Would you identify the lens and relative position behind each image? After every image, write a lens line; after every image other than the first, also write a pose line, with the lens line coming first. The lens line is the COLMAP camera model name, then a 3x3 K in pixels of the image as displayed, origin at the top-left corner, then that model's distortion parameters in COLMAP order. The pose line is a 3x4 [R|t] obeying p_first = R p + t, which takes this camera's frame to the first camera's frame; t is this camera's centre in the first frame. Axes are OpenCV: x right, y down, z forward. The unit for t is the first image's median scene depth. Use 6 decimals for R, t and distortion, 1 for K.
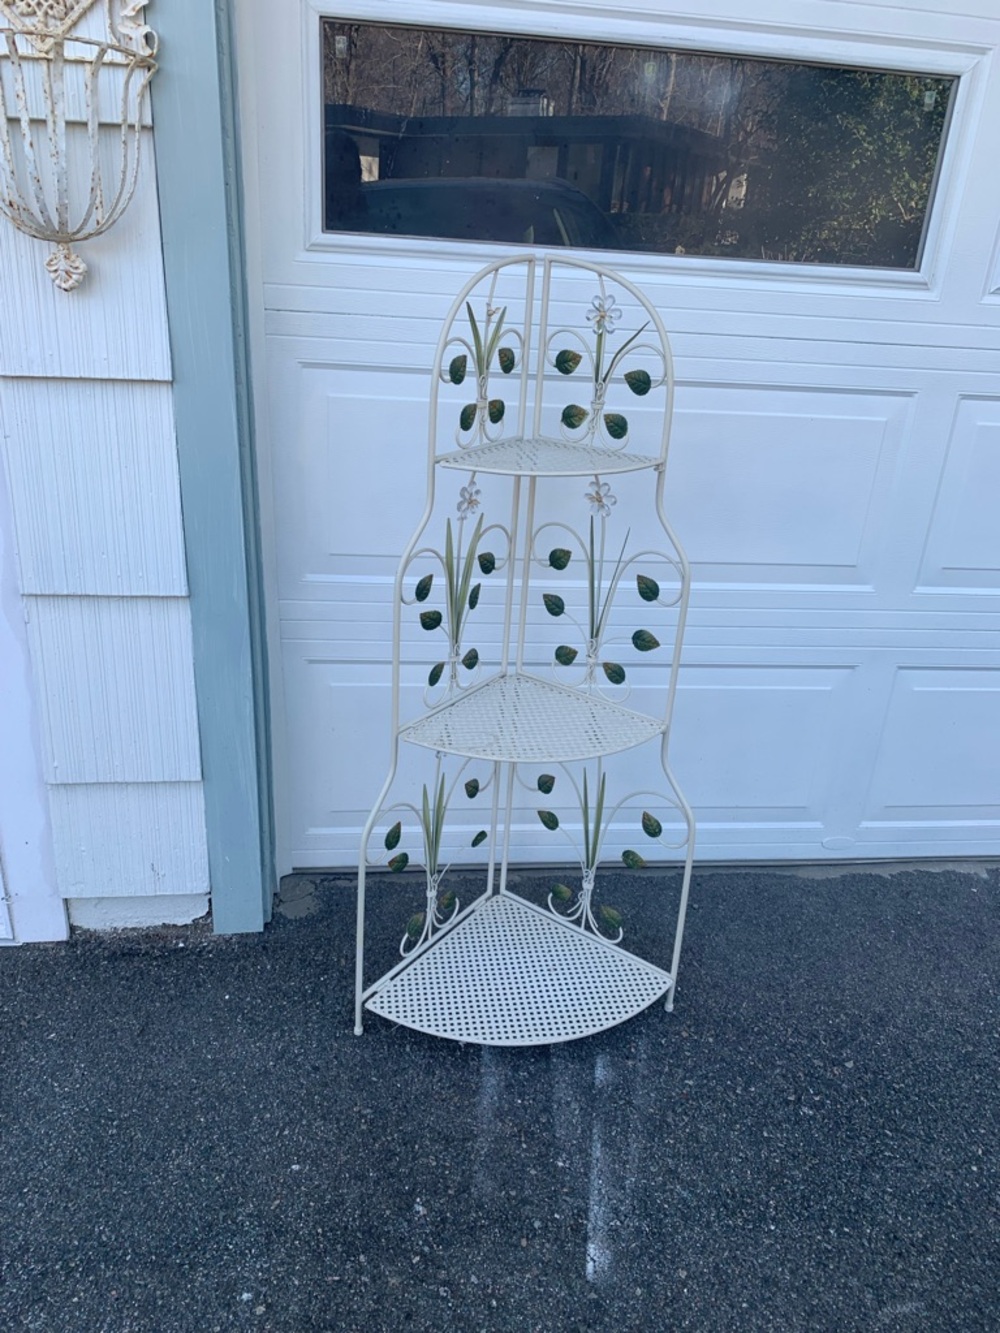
lens RADIAL K [[1048.9, 0, 497.7], [0, 1048.9, 666.3], [0, 0, 1]] dist [0.010415, -0.001585]
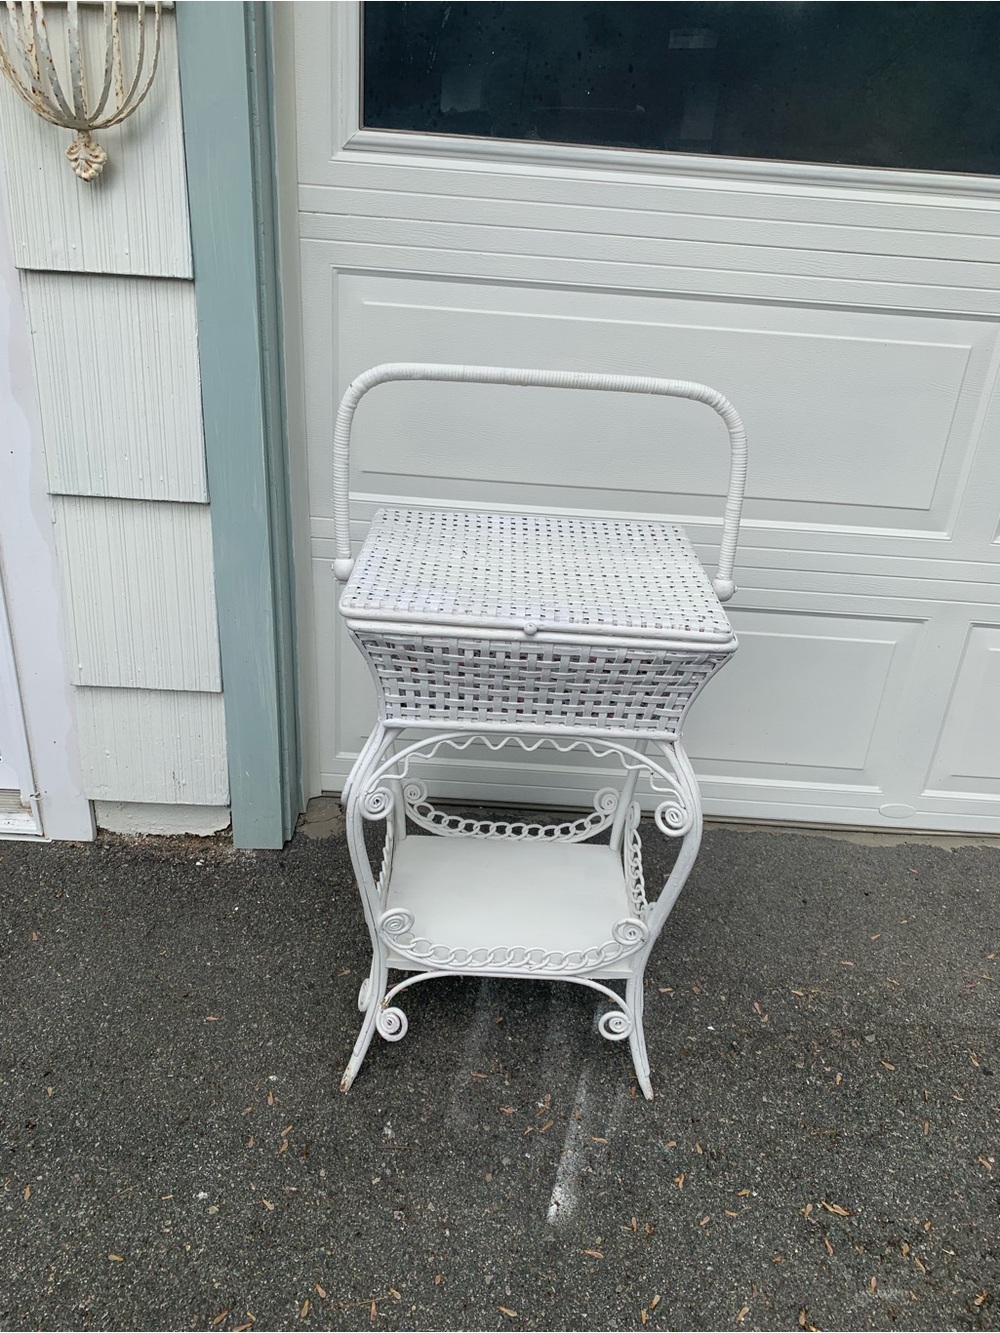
lens RADIAL K [[1048.9, 0, 501.5], [0, 1048.9, 668.3], [0, 0, 1]] dist [0.010415, -0.001585]
pose [[0.991127, 0.061275, -0.117954, 0.108779], [-0.056801, 0.997546, 0.040932, 0.033176], [0.120172, -0.033869, 0.992175, 0.046469]]
